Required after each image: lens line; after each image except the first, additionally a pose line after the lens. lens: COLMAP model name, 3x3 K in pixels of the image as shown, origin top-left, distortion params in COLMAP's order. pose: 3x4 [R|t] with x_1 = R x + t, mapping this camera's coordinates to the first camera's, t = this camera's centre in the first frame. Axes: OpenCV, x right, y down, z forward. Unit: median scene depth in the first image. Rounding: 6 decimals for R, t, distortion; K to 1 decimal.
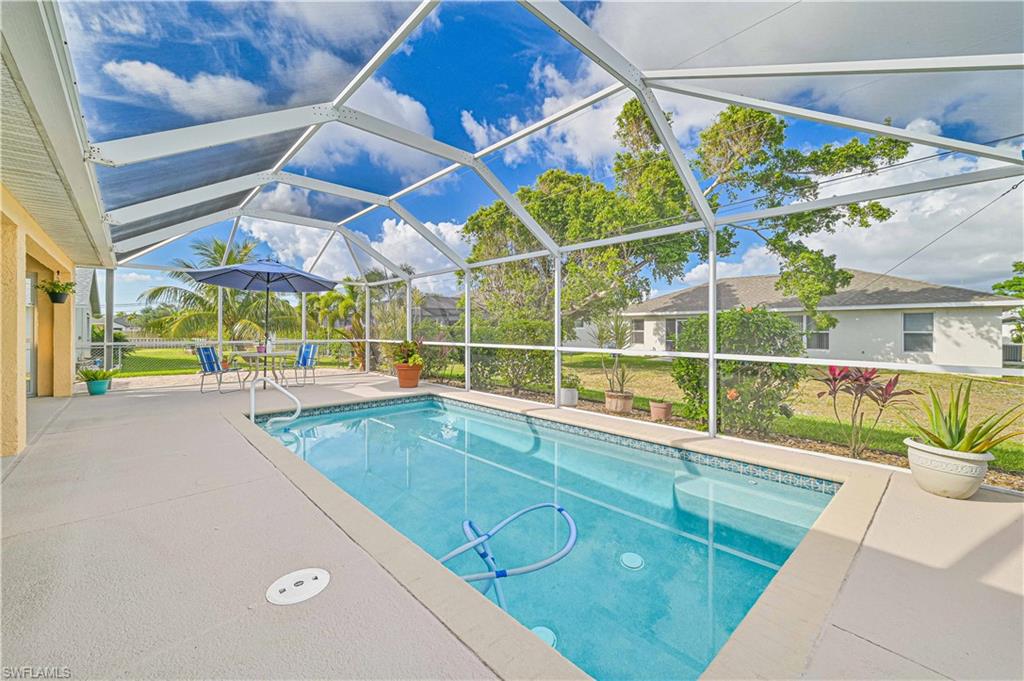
lens RADIAL K [[404.0, 0, 505.3], [0, 404.0, 330.5], [0, 0, 1]] dist [-0.006264, 0.001913]
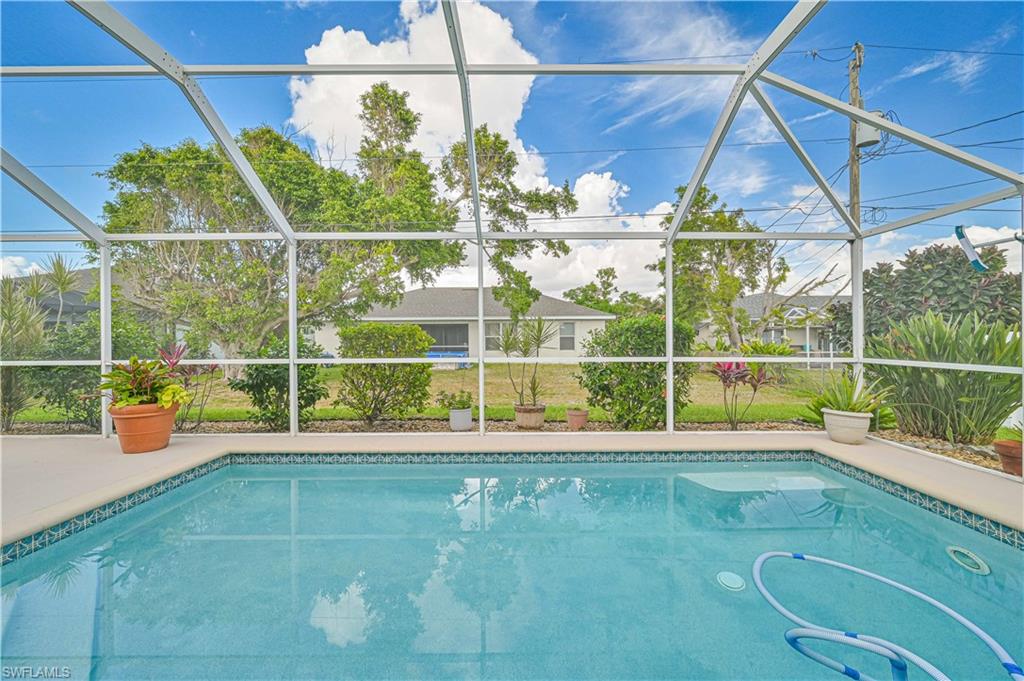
lens RADIAL K [[404.0, 0, 514.6], [0, 404.0, 339.3], [0, 0, 1]] dist [-0.006264, 0.001913]
pose [[0.678811, -0.012729, 0.734203, -0.172591], [0.007510, 0.999918, 0.010392, -0.001444], [-0.734275, -0.001540, 0.678850, 0.177858]]
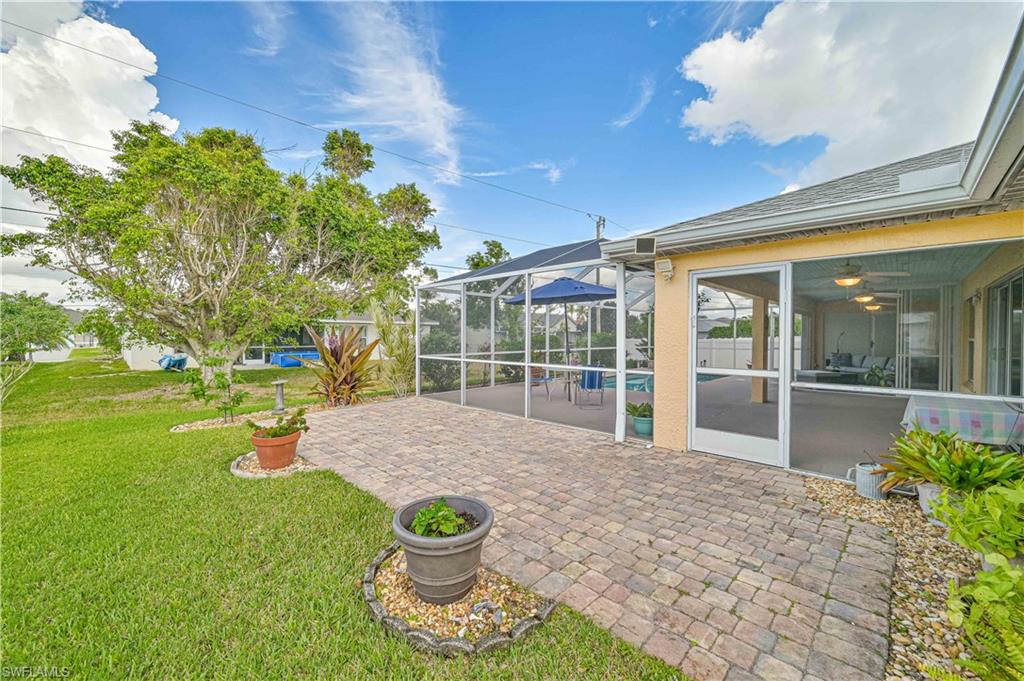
lens RADIAL K [[404.0, 0, 513.1], [0, 404.0, 344.6], [0, 0, 1]] dist [-0.006264, 0.001913]
pose [[-0.042421, -0.027252, 0.998728, -0.639720], [-0.005033, 0.999621, 0.027063, -0.010818], [-0.999087, -0.003879, -0.042542, 0.476714]]
